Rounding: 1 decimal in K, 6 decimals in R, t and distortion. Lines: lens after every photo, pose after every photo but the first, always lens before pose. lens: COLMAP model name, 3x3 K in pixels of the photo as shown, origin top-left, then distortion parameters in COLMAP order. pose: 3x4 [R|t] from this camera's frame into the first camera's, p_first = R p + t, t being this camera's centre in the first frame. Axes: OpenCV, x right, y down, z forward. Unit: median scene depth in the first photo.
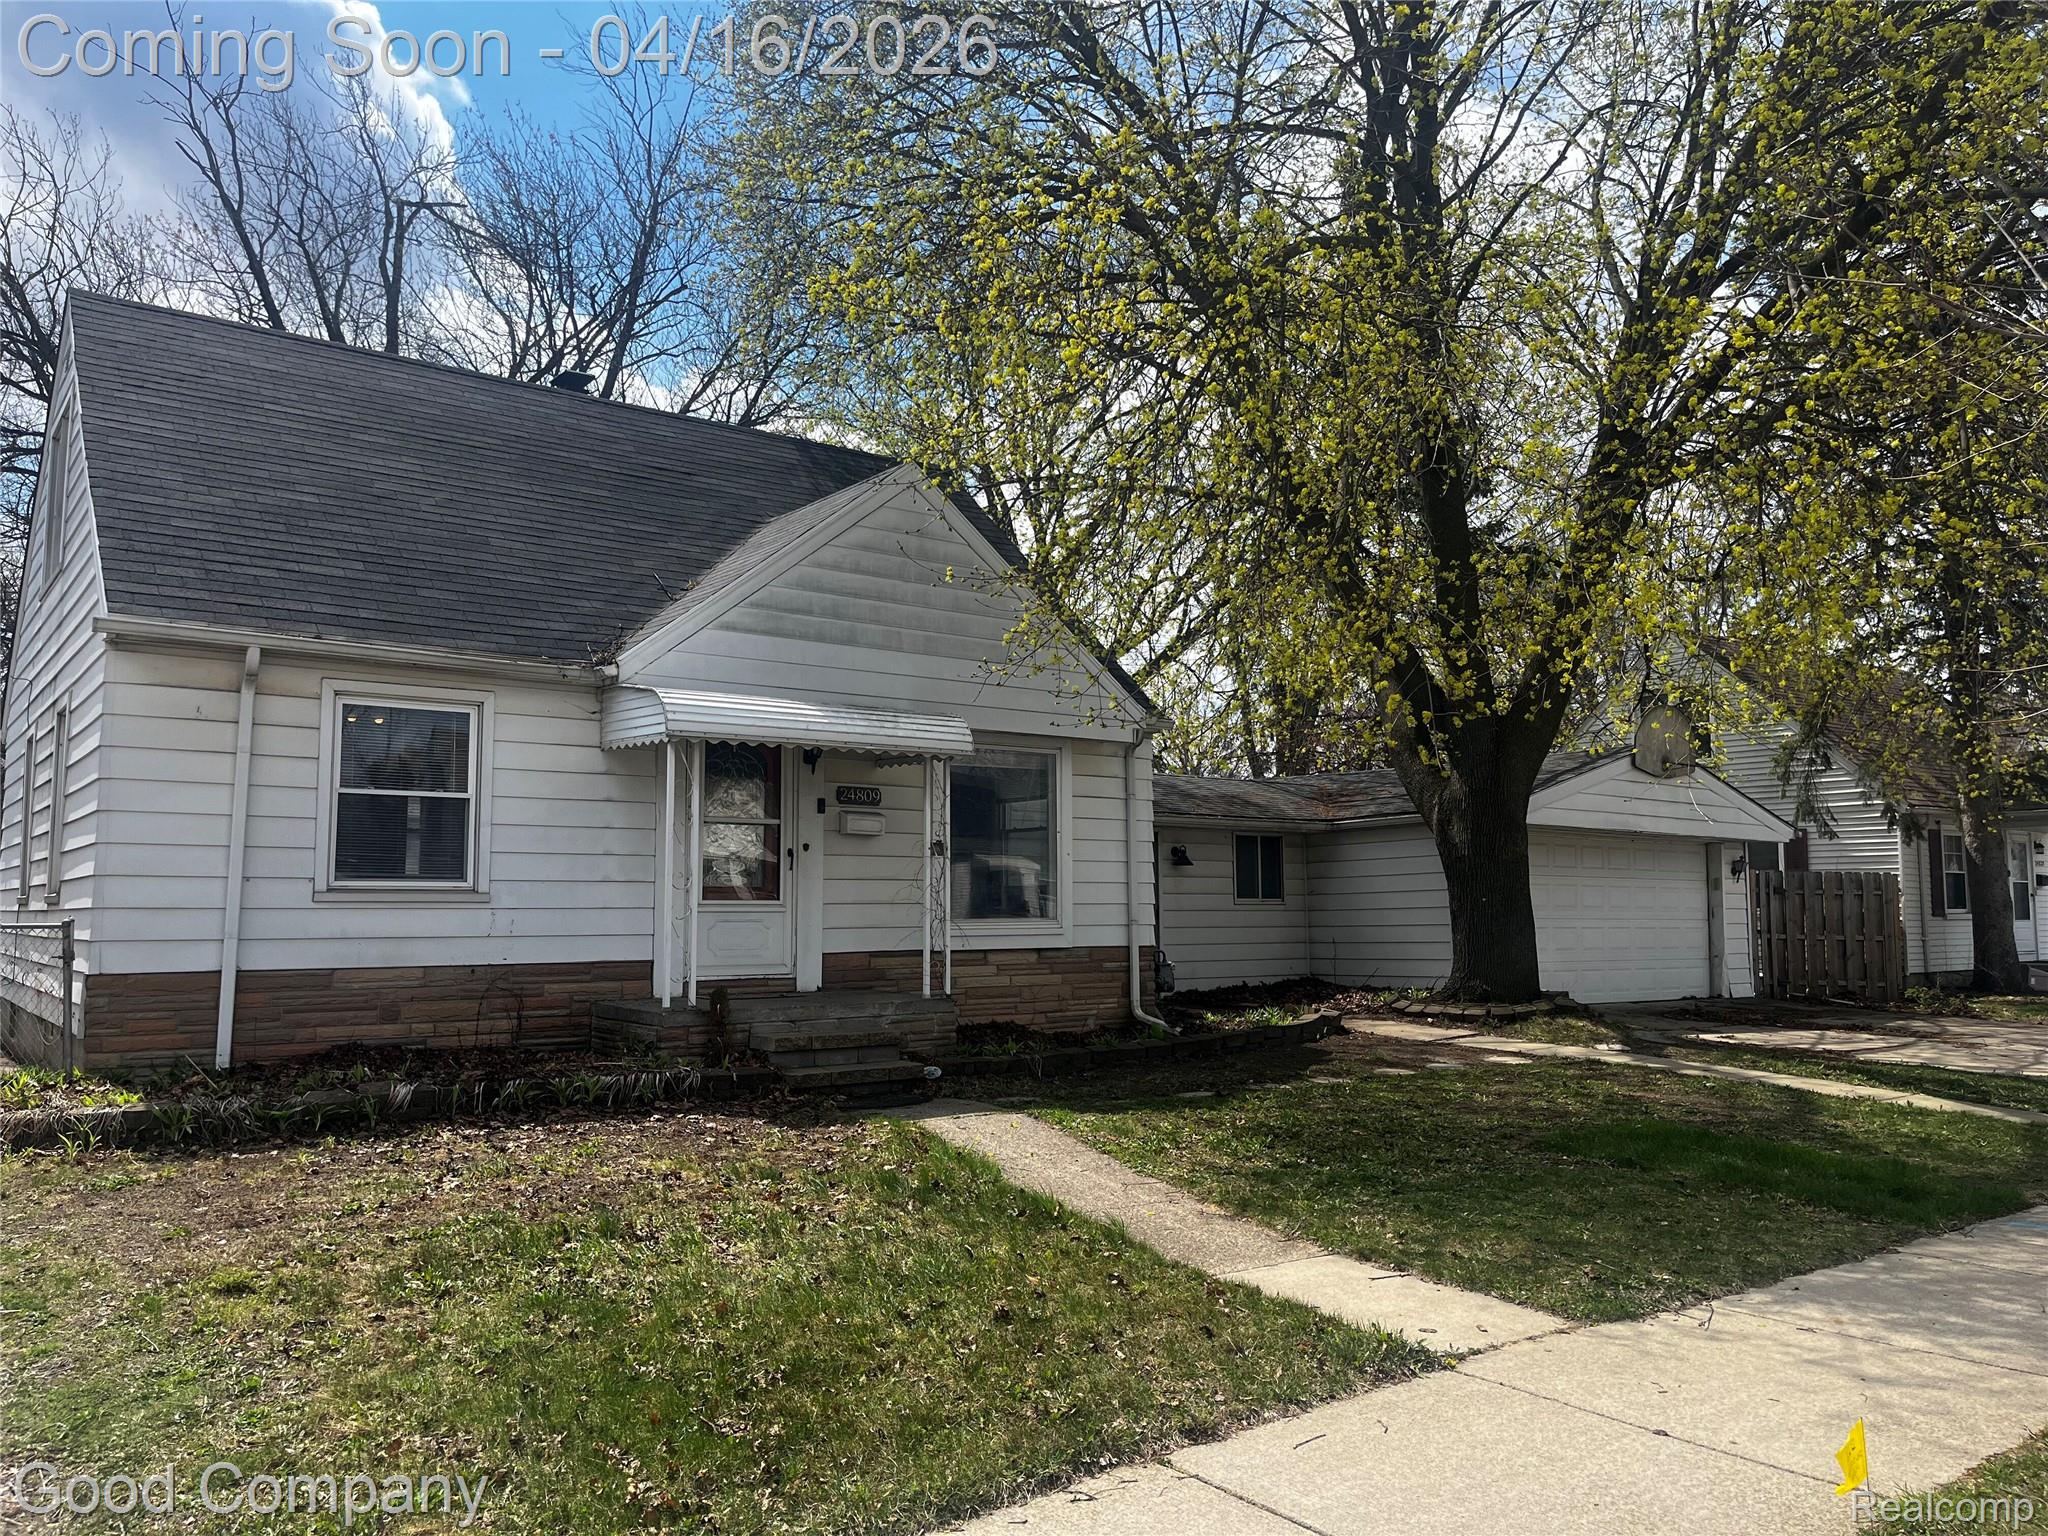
lens RADIAL K [[1533.4, 0, 1024.0], [0, 1533.4, 768.0], [0, 0, 1]] dist [0.101598, -0.157639]
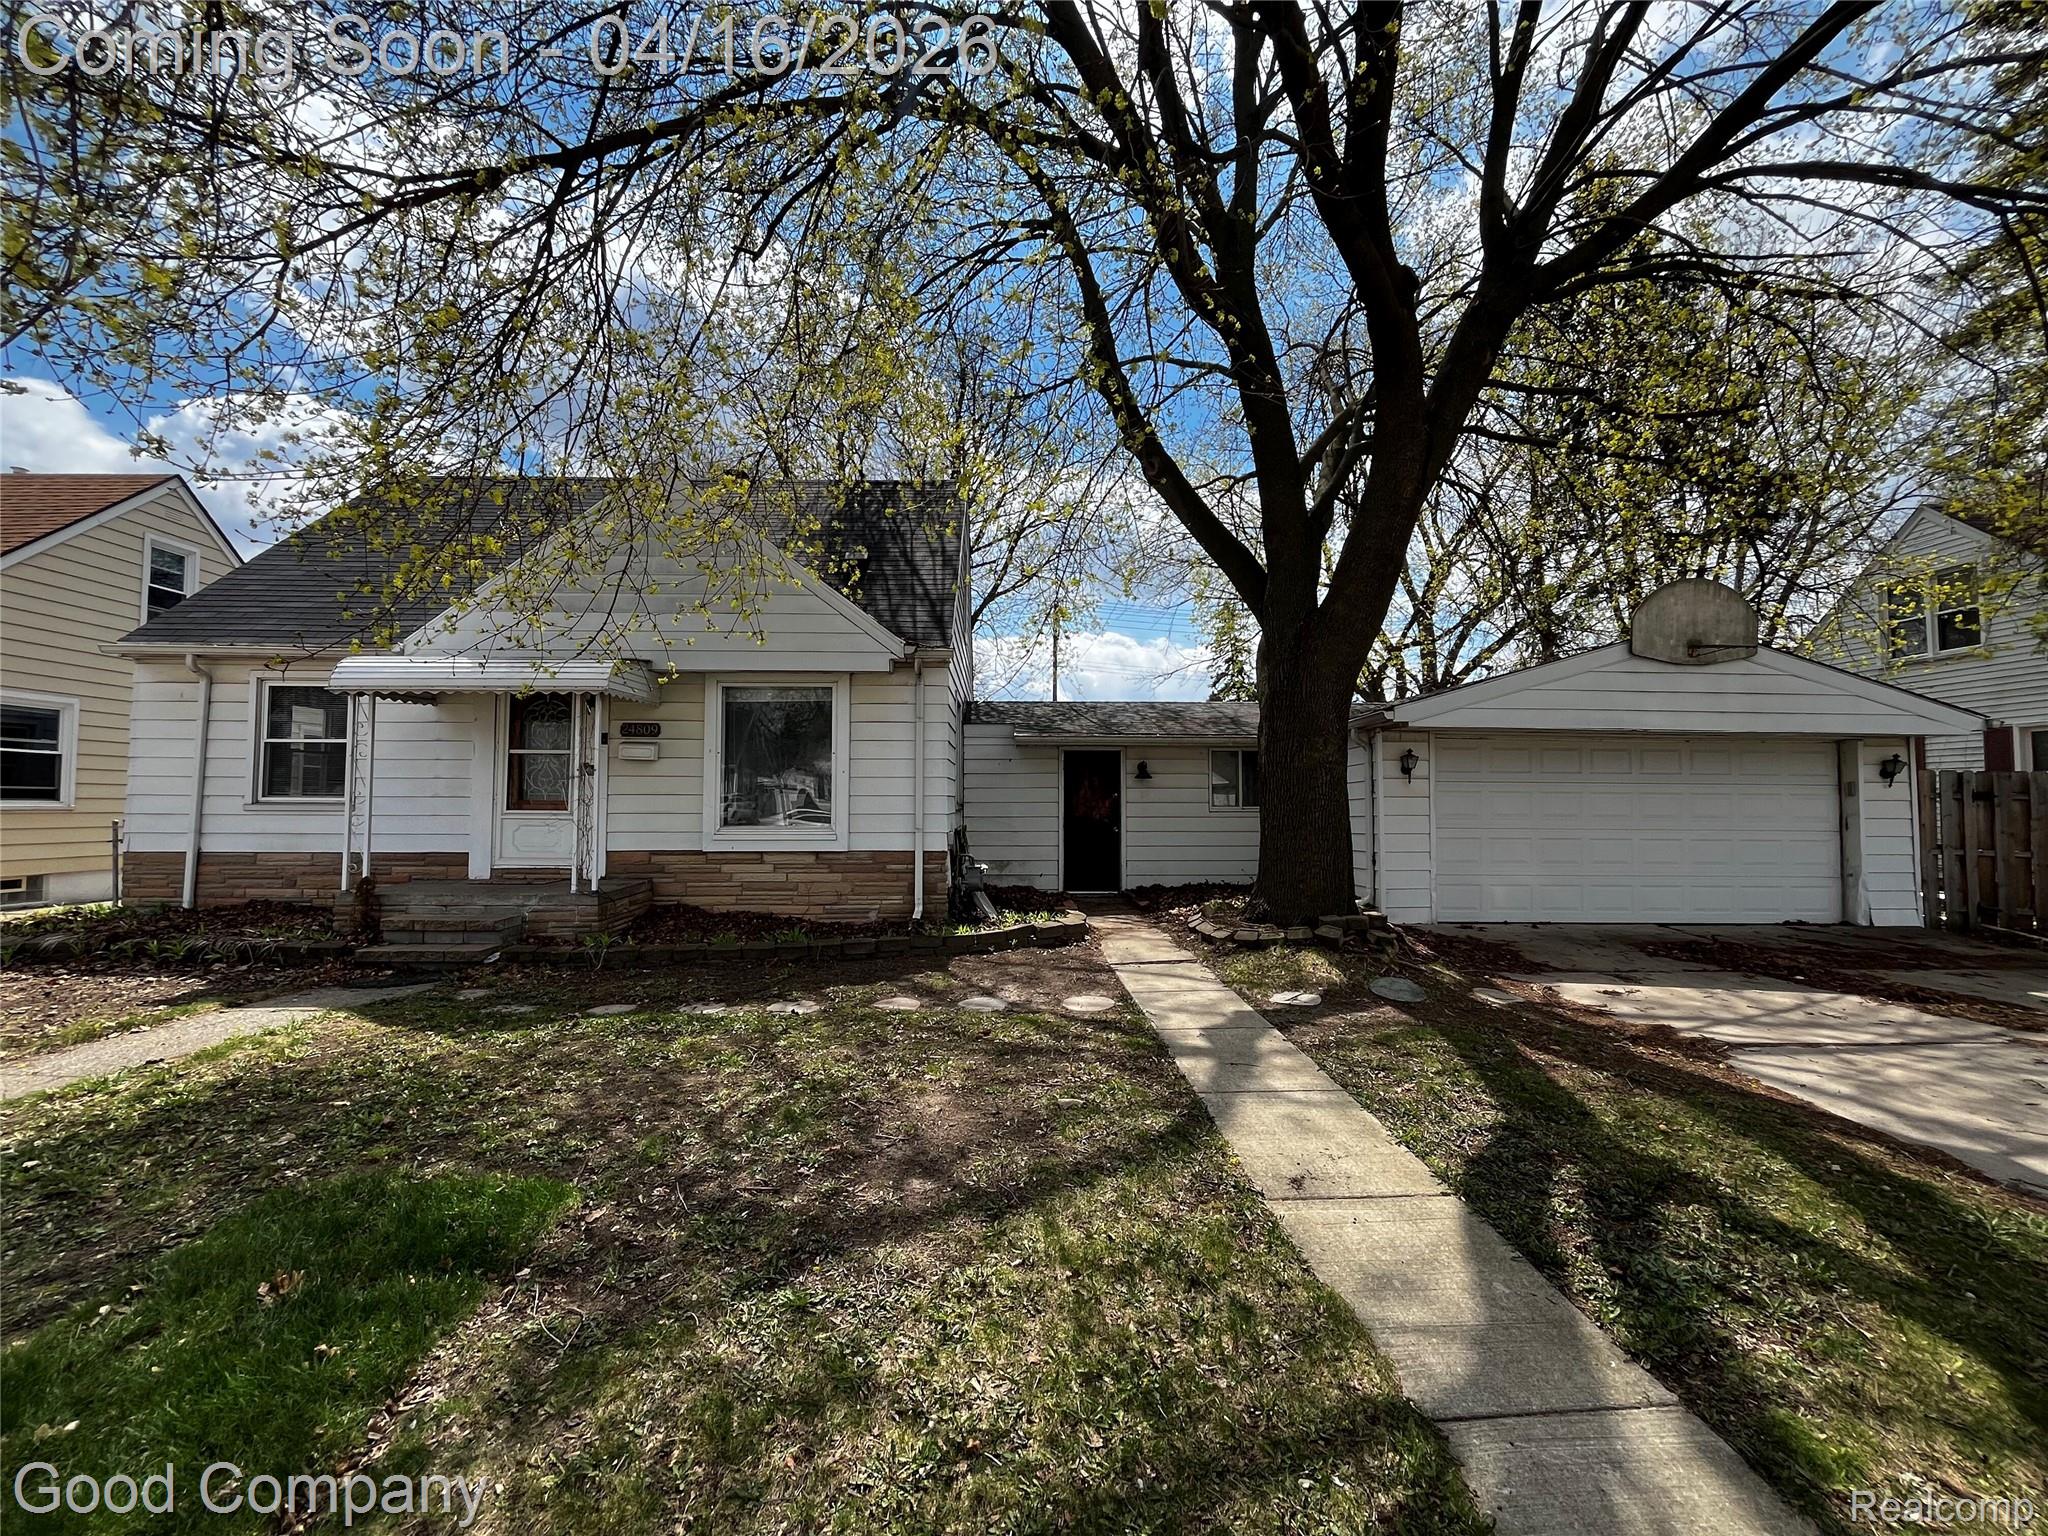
lens RADIAL K [[820.9, 0, 1018.6], [0, 820.9, 773.4], [0, 0, 1]] dist [-0.002199, -0.000419]
pose [[0.813583, -0.018920, -0.581141, 0.600662], [0.049537, 0.998092, 0.036856, 0.049283], [0.579335, -0.058773, 0.812968, 0.683204]]
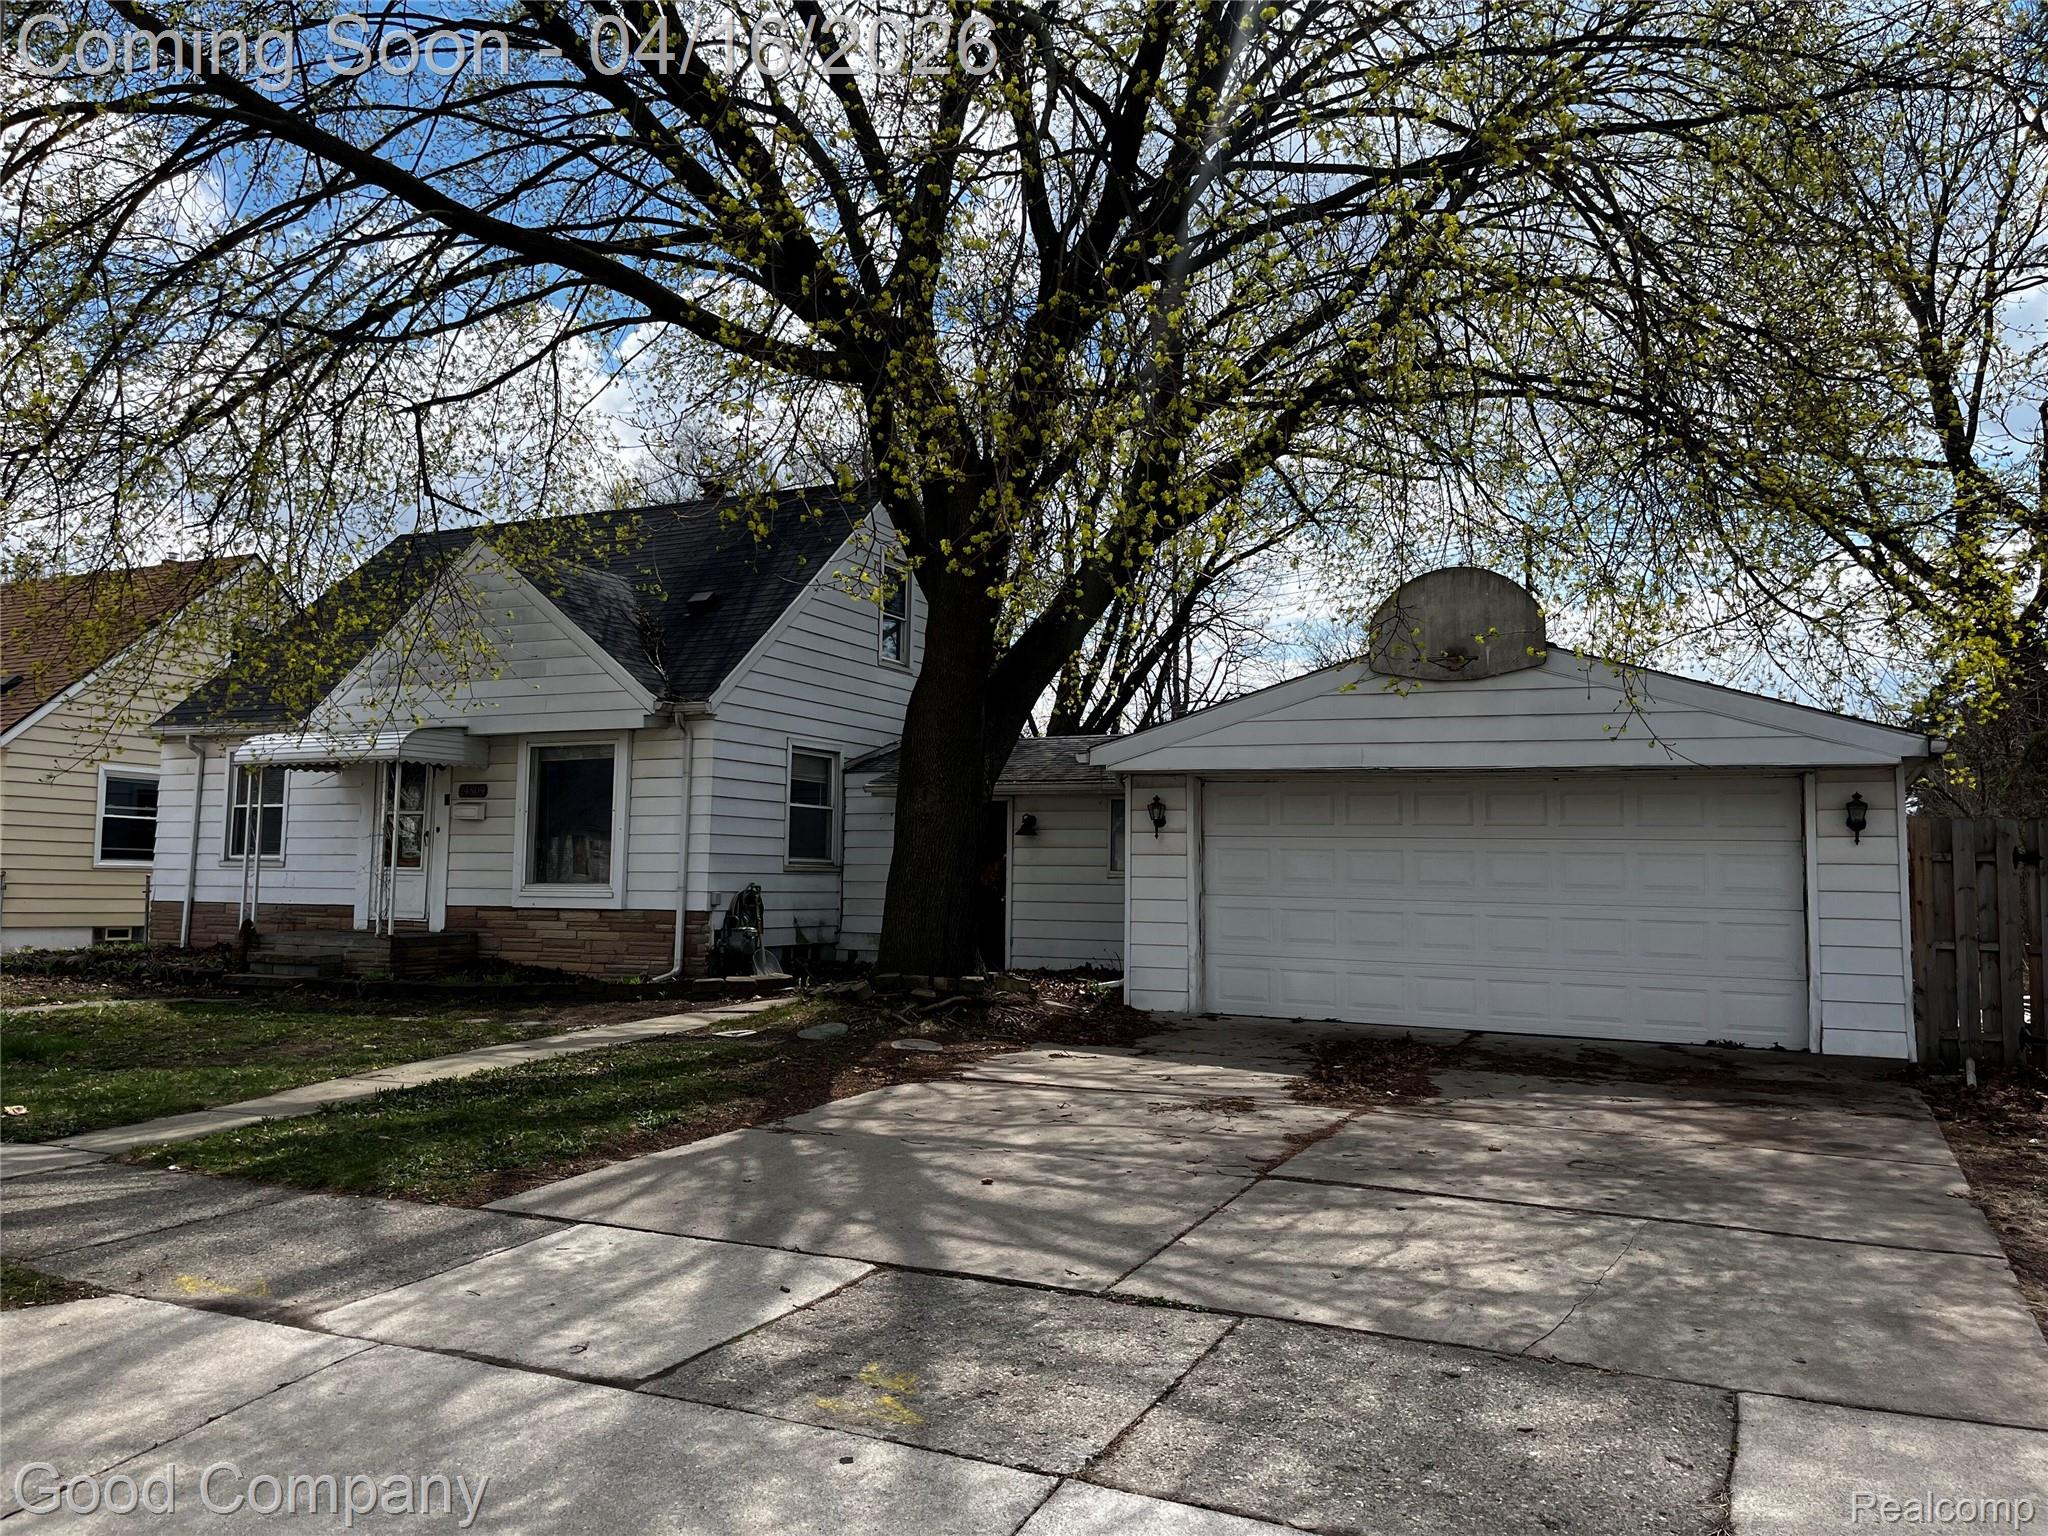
lens RADIAL K [[1533.4, 0, 1024.0], [0, 1533.4, 768.0], [0, 0, 1]] dist [0.101598, -0.157639]
pose [[0.452278, -0.060478, -0.889824, 1.455975], [0.066375, 0.997214, -0.034040, 0.084198], [0.889404, -0.043667, 0.455032, 0.890099]]
